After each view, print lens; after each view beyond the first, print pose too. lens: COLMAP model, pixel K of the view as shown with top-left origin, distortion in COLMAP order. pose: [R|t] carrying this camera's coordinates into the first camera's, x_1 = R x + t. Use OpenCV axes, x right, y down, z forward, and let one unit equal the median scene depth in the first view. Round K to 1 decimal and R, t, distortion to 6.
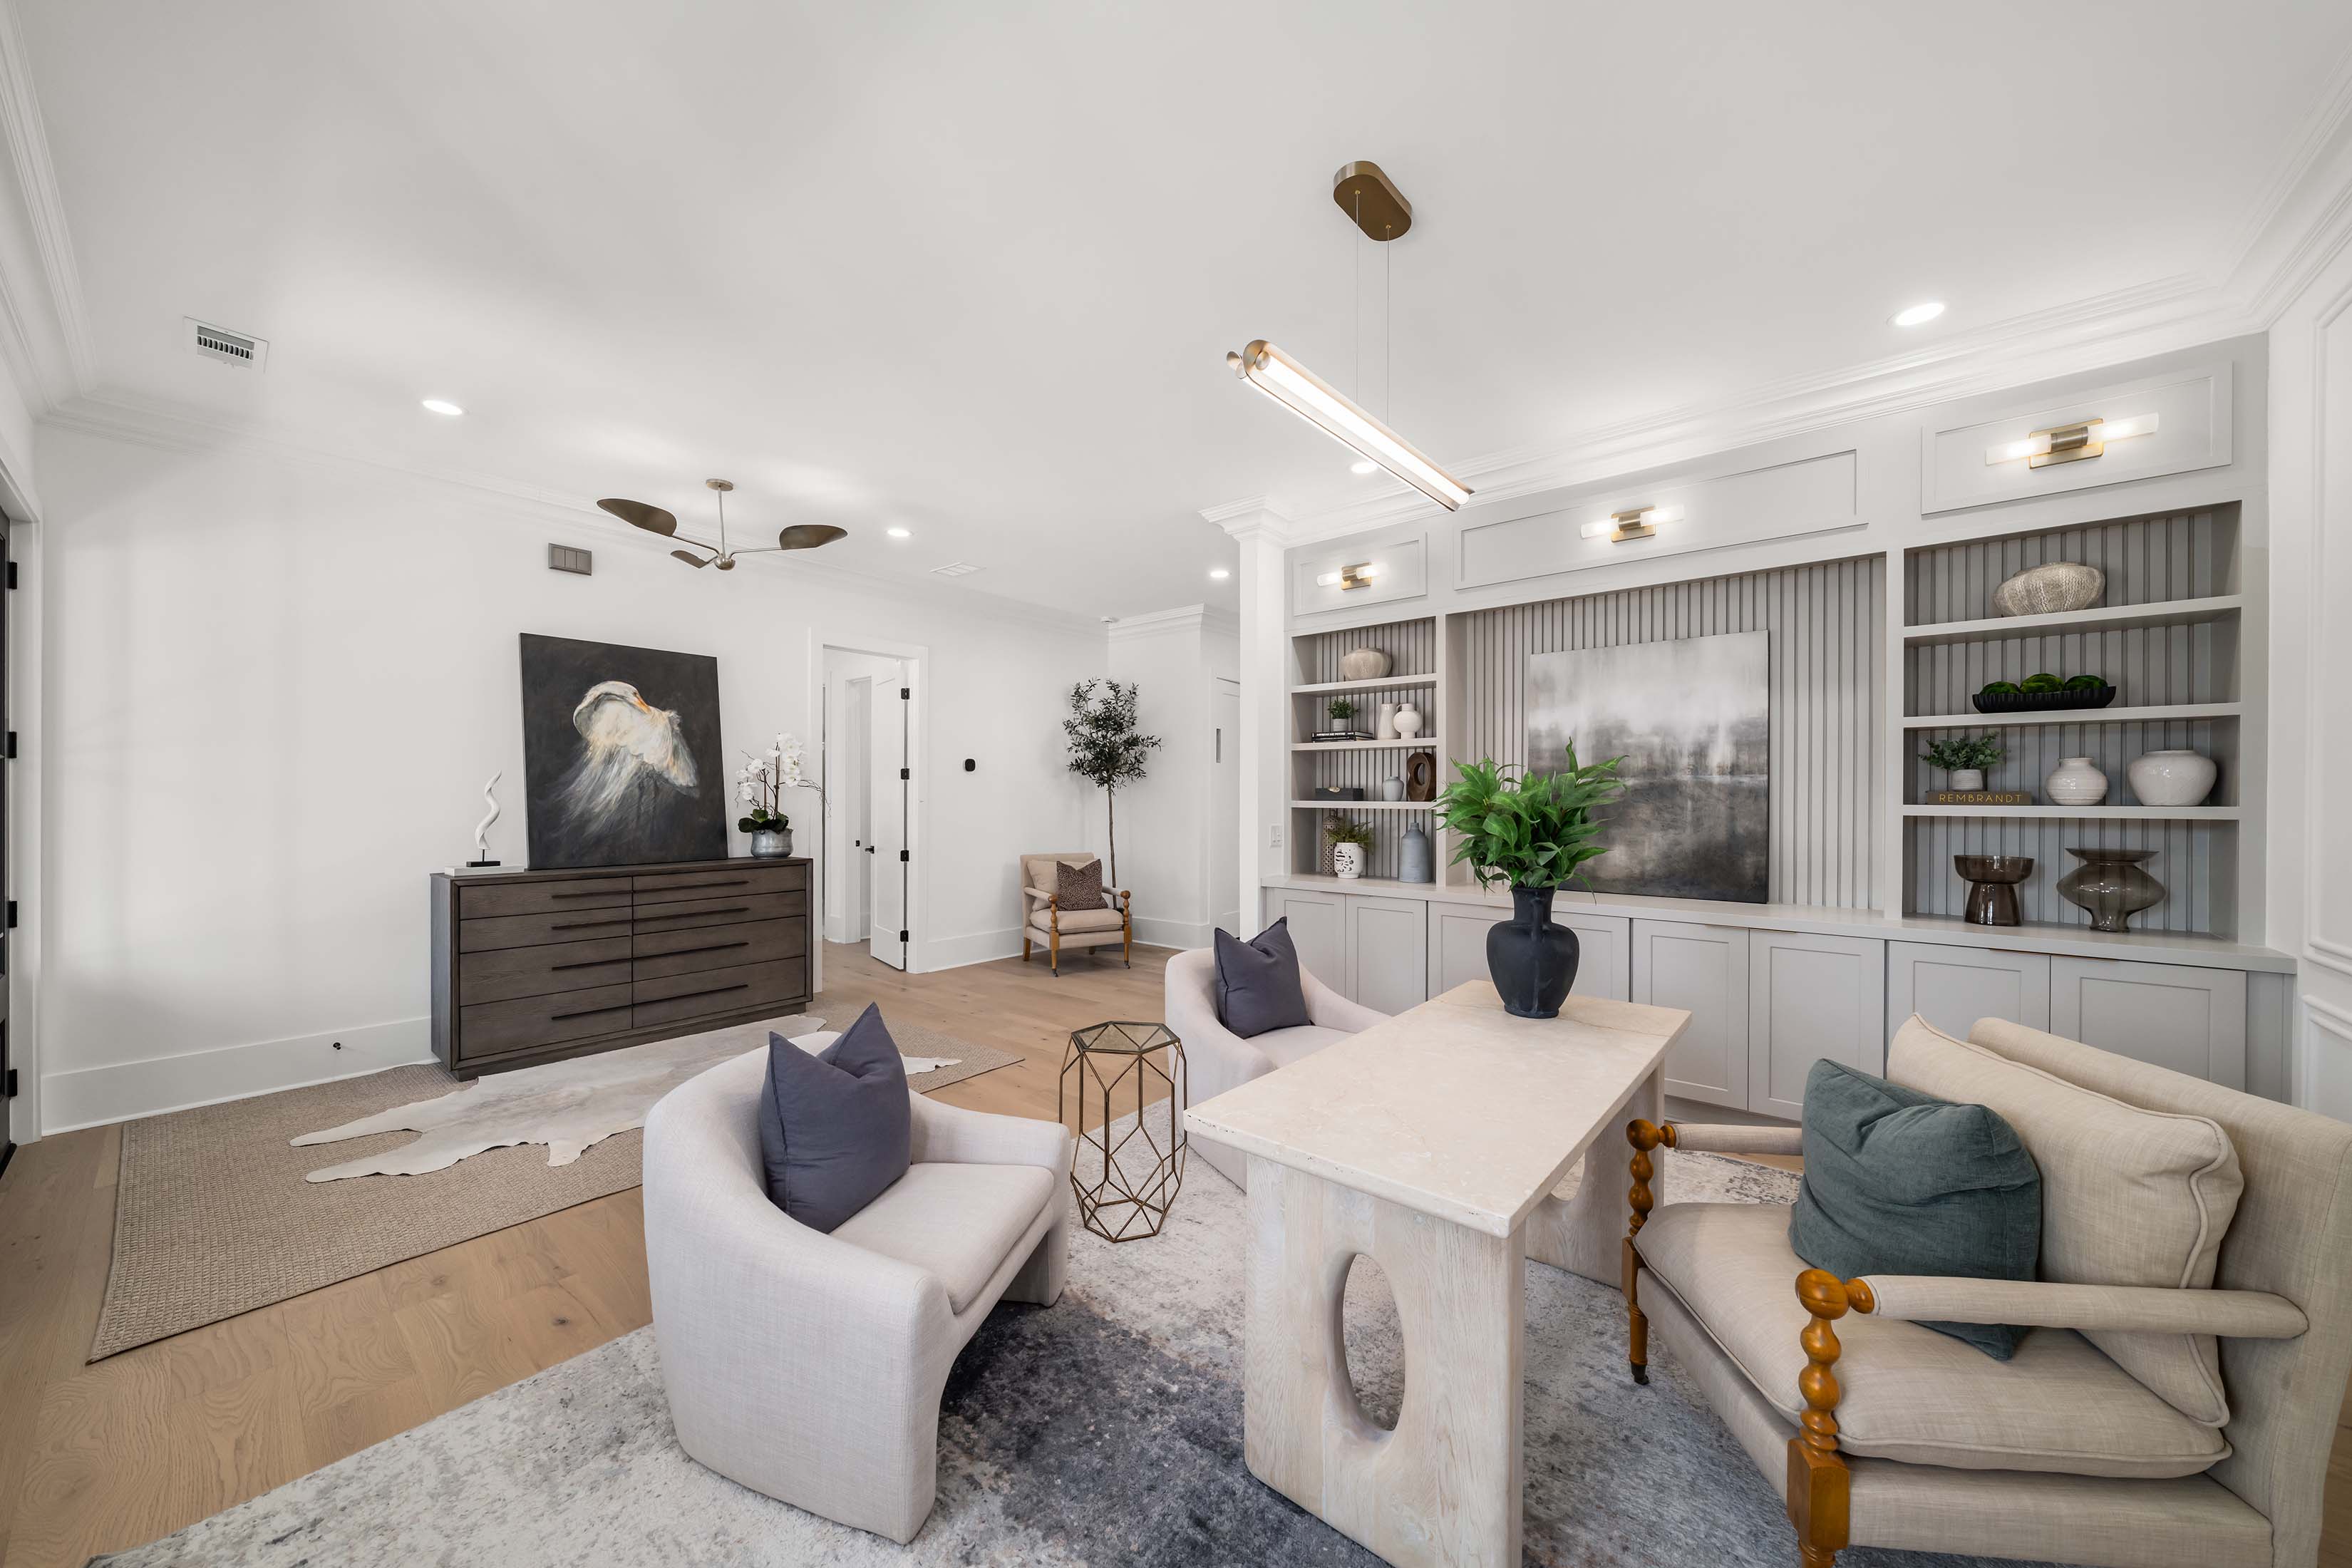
lens RADIAL K [[830.5, 0, 1181.4], [0, 830.5, 797.4], [0, 0, 1]] dist [0.000131, -0.000022]
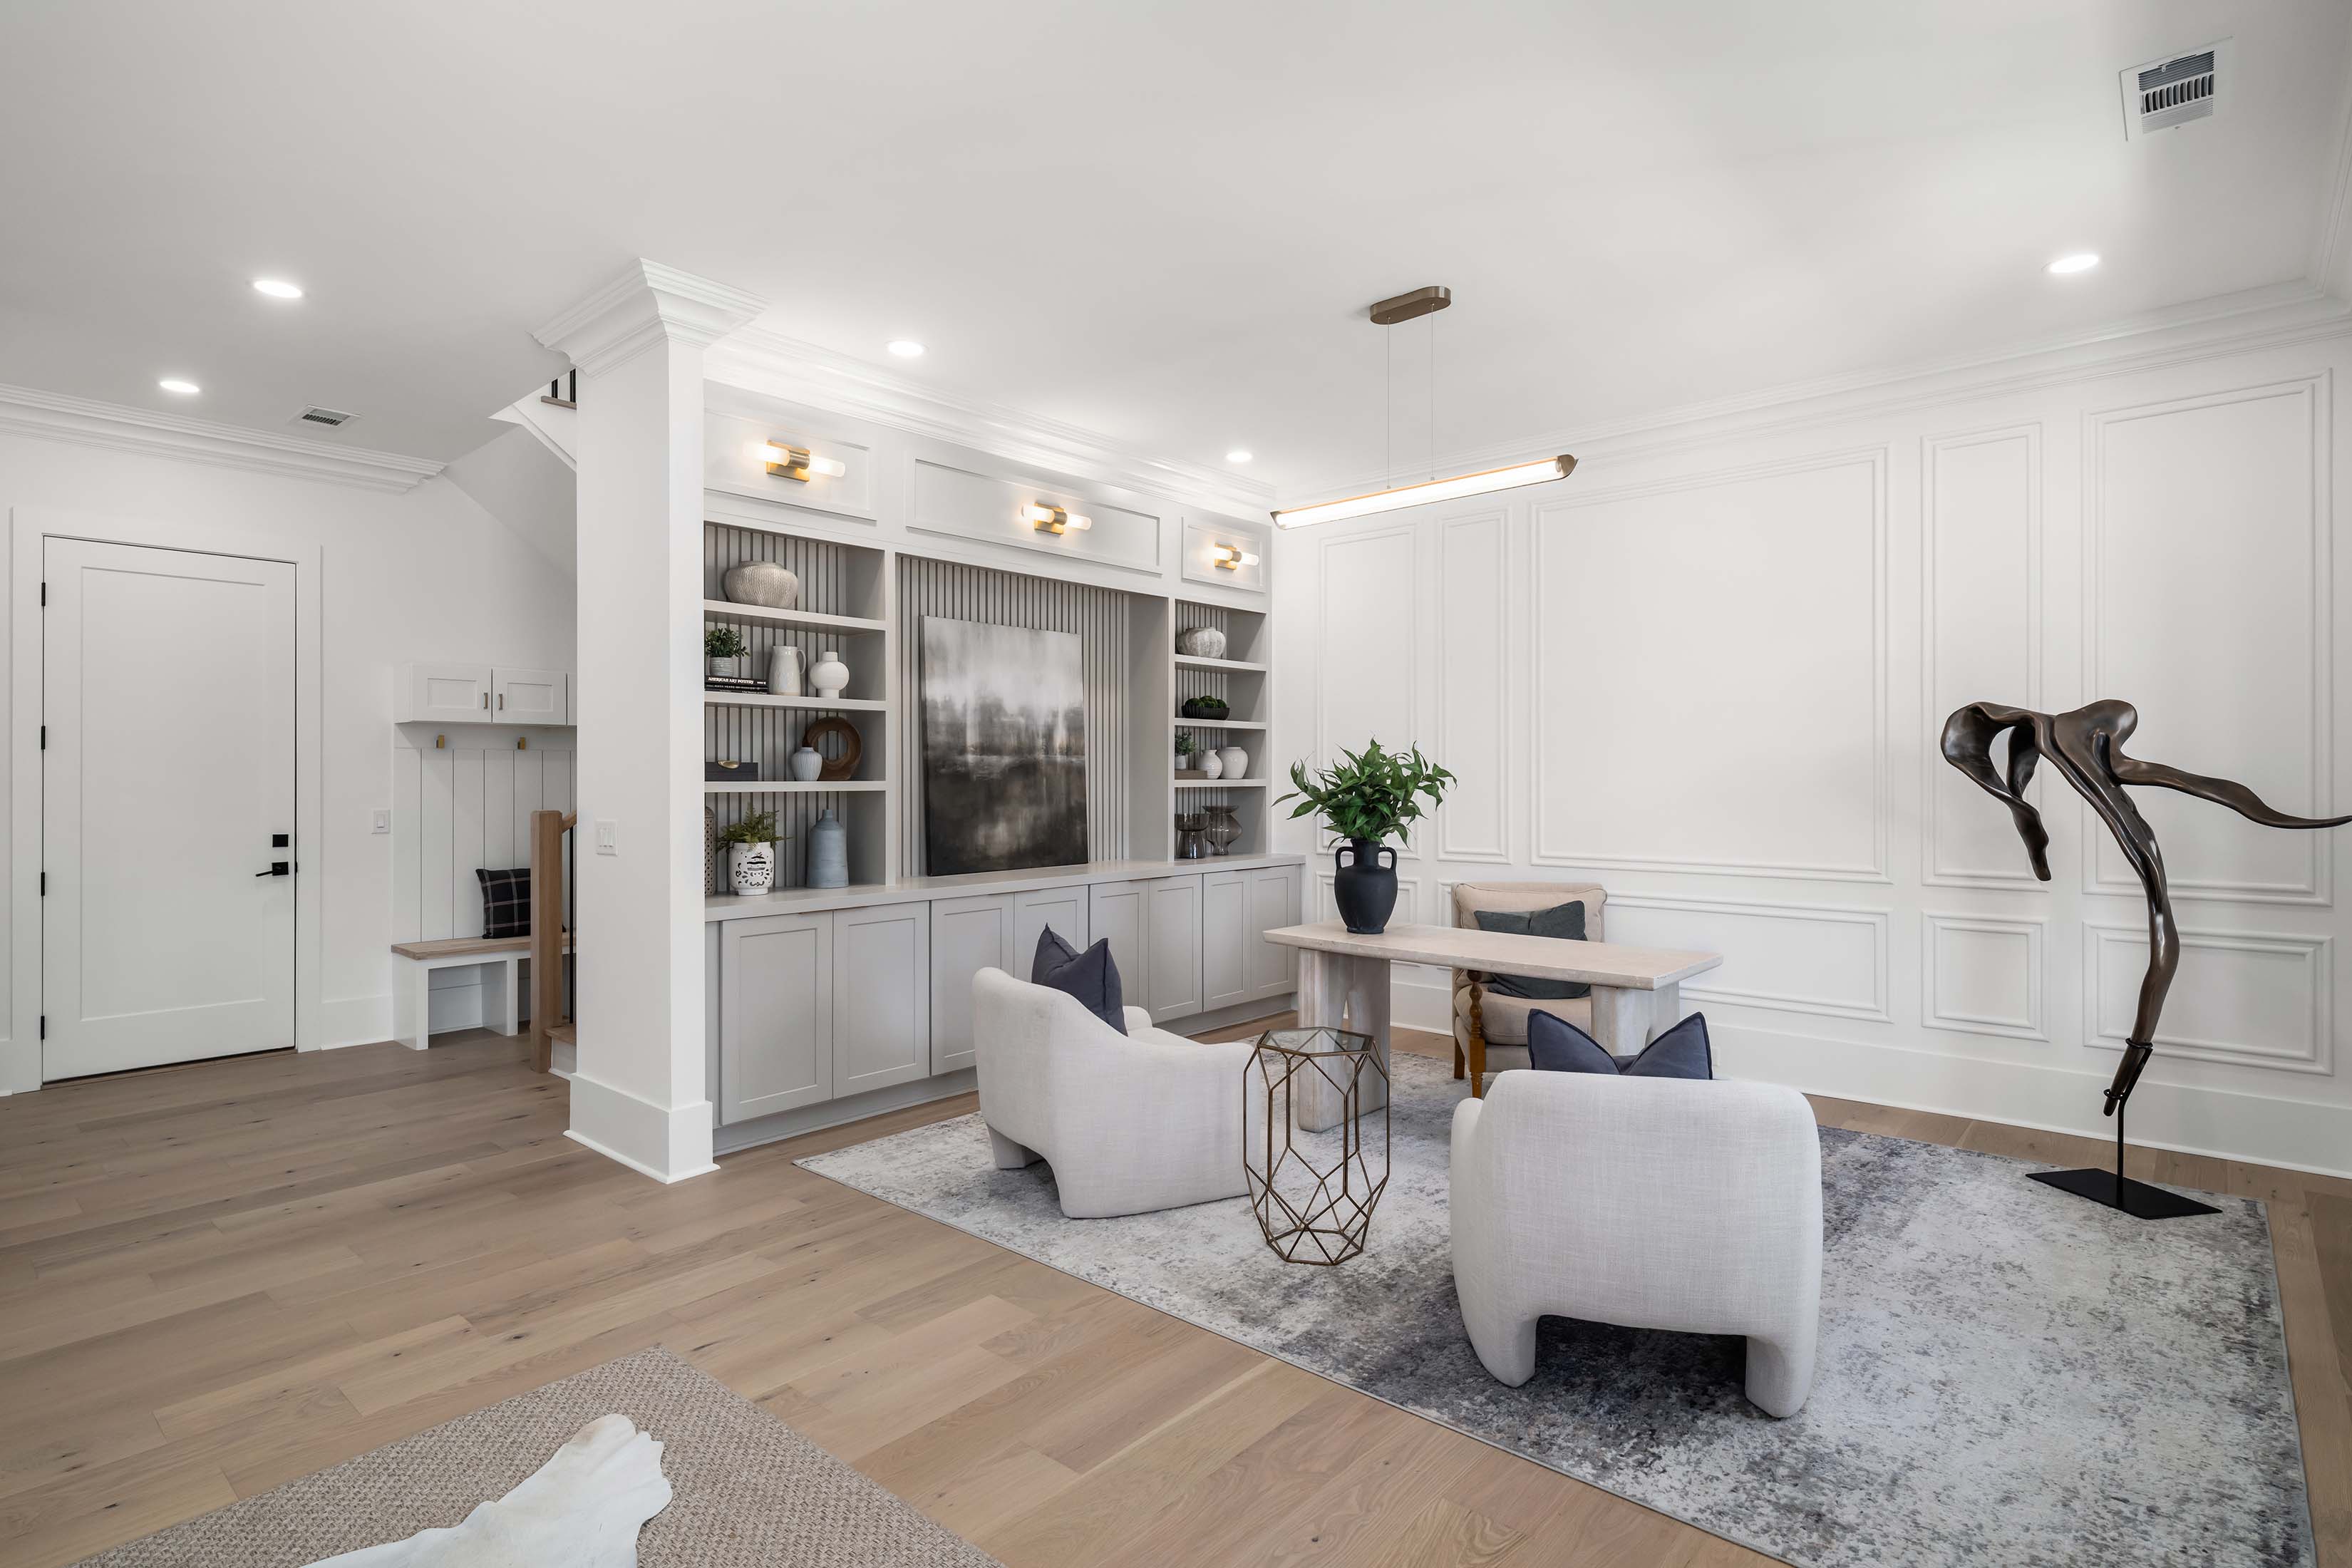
lens RADIAL K [[1174.8, 0, 1177.8], [0, 1174.8, 771.2], [0, 0, 1]] dist [0.004900, 0.000293]
pose [[0.027679, 0.003189, 0.999612, -0.893755], [0.004092, 0.999986, -0.003304, 0.000896], [-0.999608, 0.004182, 0.027666, 0.743121]]
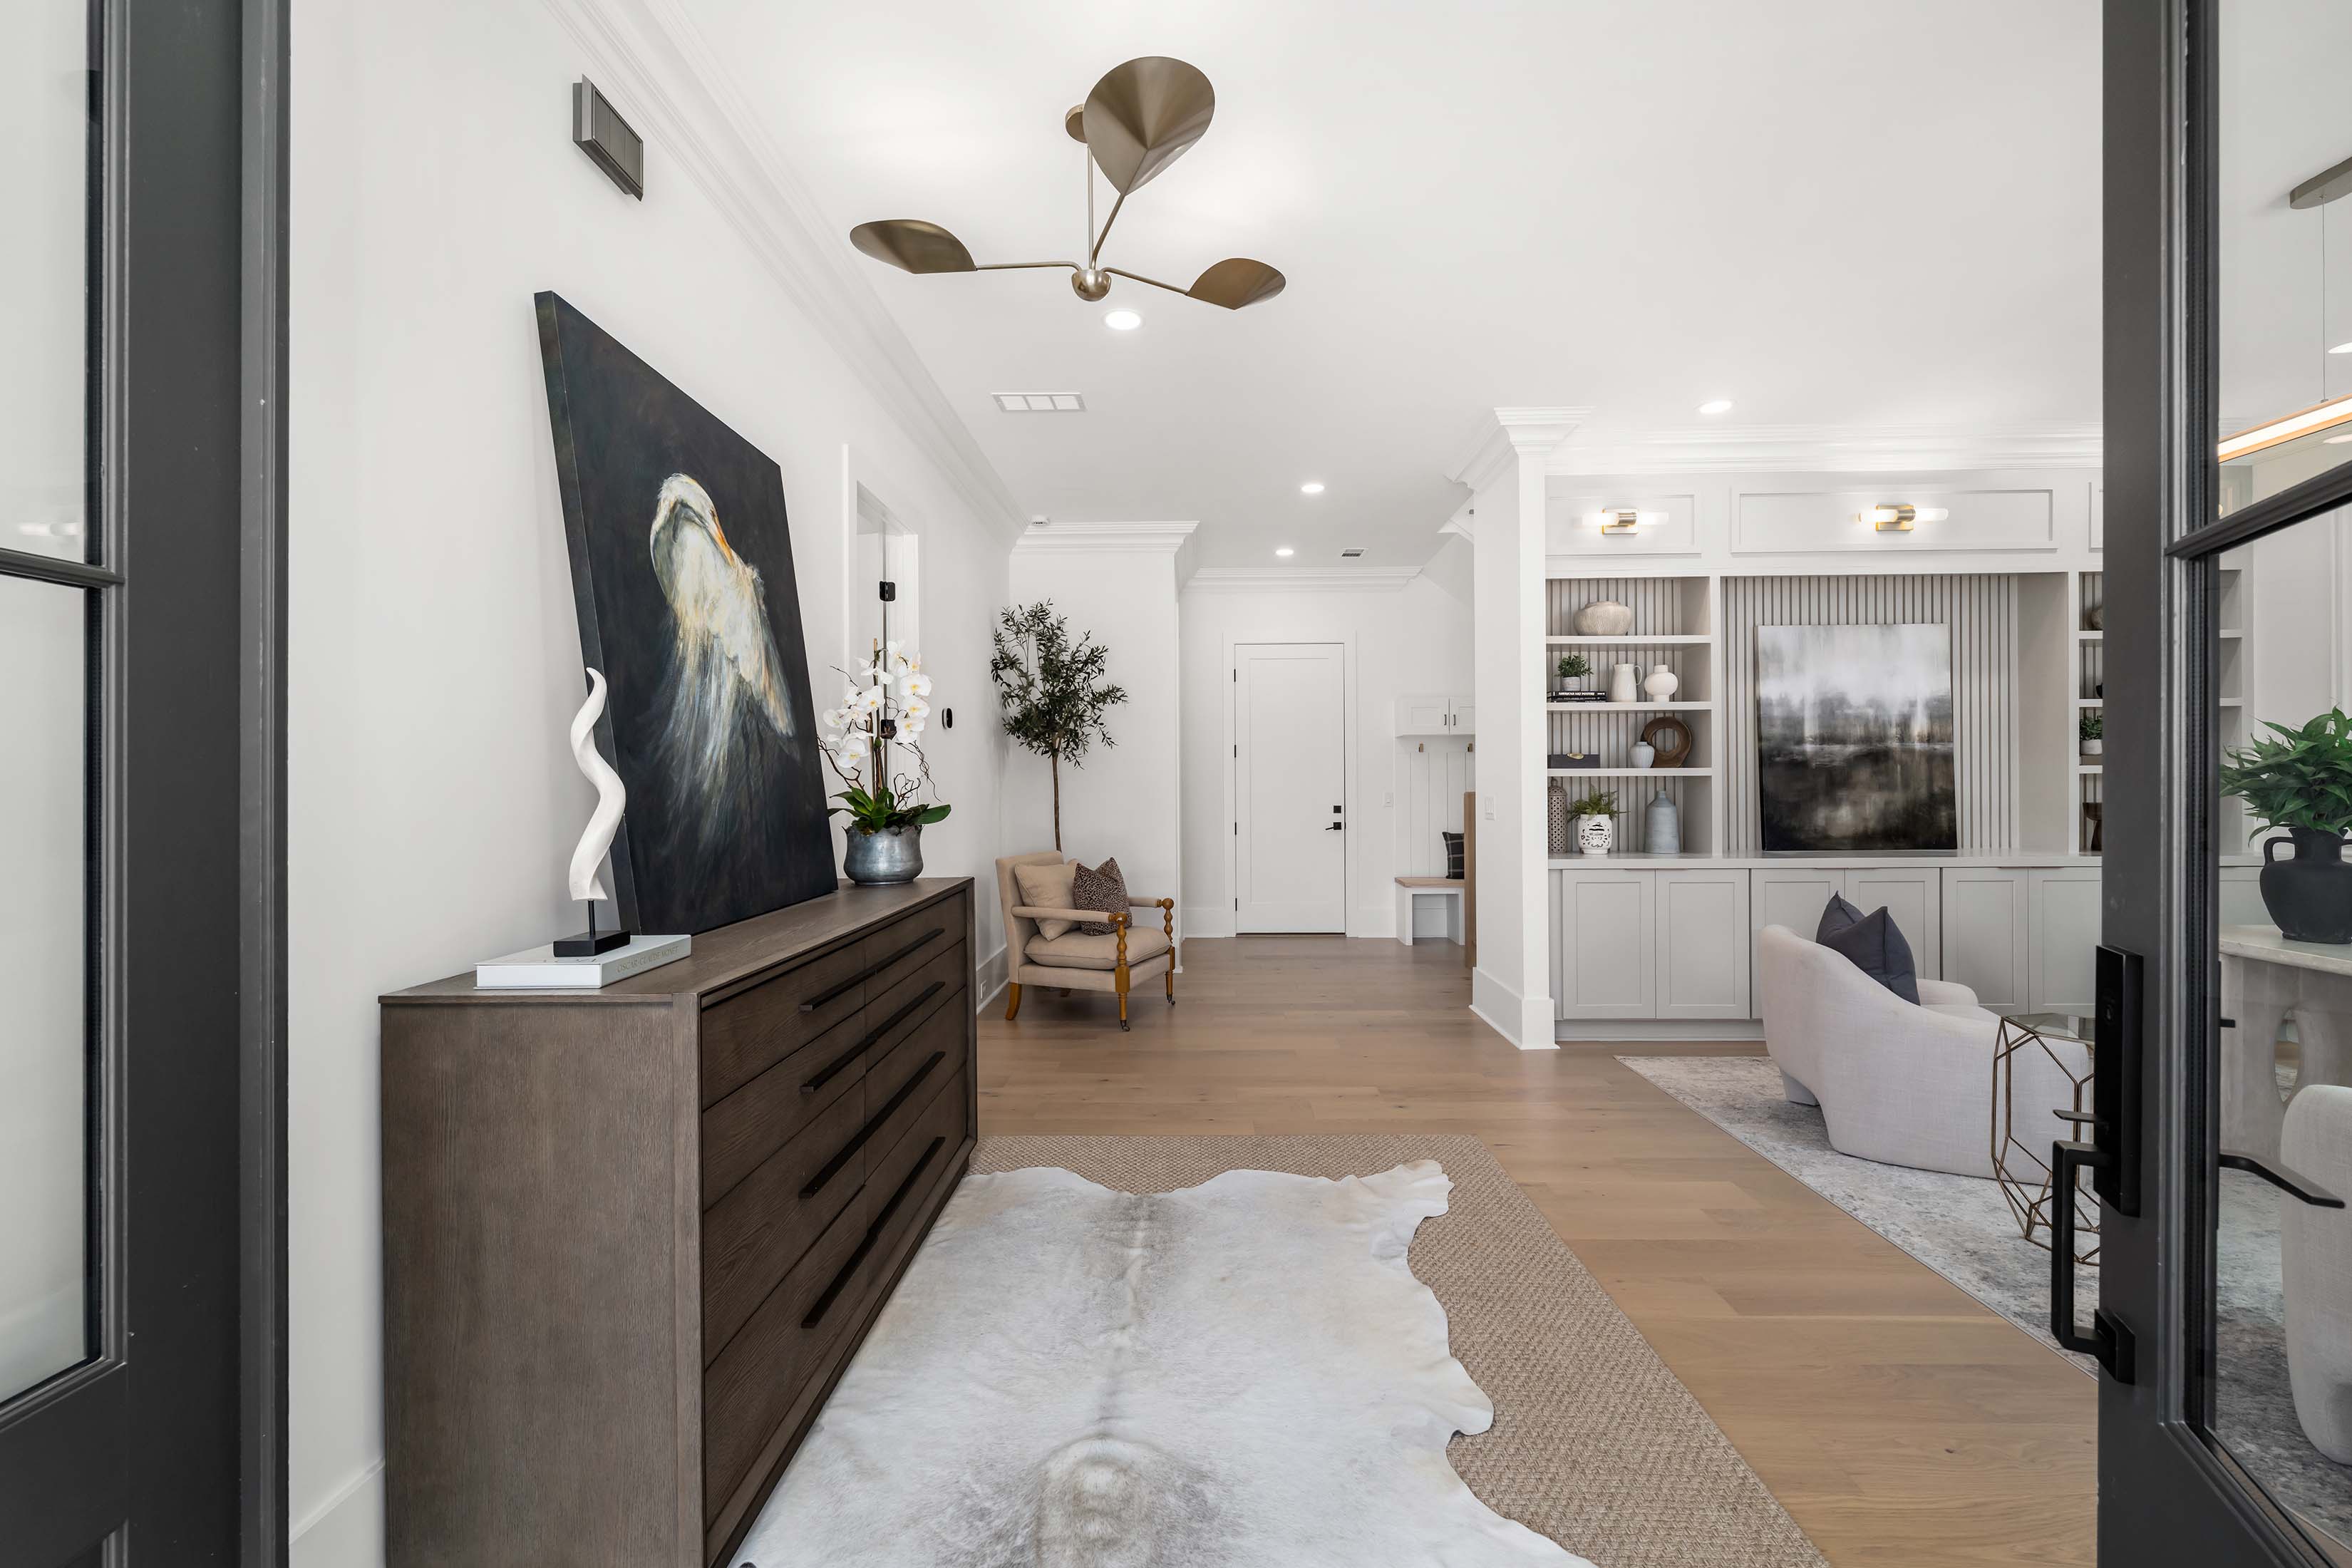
lens RADIAL K [[936.5, 0, 1182.4], [0, 936.5, 779.6], [0, 0, 1]] dist [-0.000932, 0.000743]
pose [[0.781153, -0.005727, 0.624313, -0.931878], [0.009266, 0.999954, -0.002420, 0.017486], [-0.624271, 0.007675, 0.781171, 0.576216]]
